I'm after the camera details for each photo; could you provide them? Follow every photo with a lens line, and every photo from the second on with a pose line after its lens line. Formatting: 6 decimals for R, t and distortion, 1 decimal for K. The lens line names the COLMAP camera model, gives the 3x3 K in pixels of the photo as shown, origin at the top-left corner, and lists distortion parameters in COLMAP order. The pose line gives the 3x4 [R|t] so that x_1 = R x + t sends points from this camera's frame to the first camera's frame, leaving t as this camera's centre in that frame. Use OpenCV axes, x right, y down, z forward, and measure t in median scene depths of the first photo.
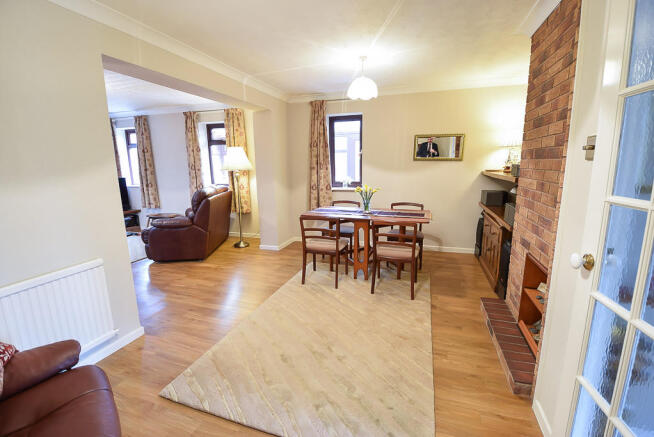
lens RADIAL K [[291.1, 0, 327.0], [0, 291.1, 218.5], [0, 0, 1]] dist [-0.001172, -0.000417]
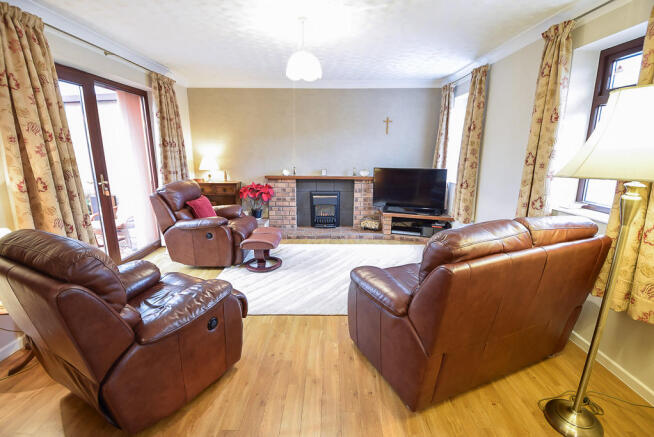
lens RADIAL K [[299.9, 0, 327.0], [0, 299.9, 218.5], [0, 0, 1]] dist [-0.003168, -0.000789]
pose [[0.333157, 0.227811, -0.914936, -0.125431], [-0.183184, 0.967521, 0.174202, -0.112424], [0.924905, 0.109565, 0.364068, 0.559437]]
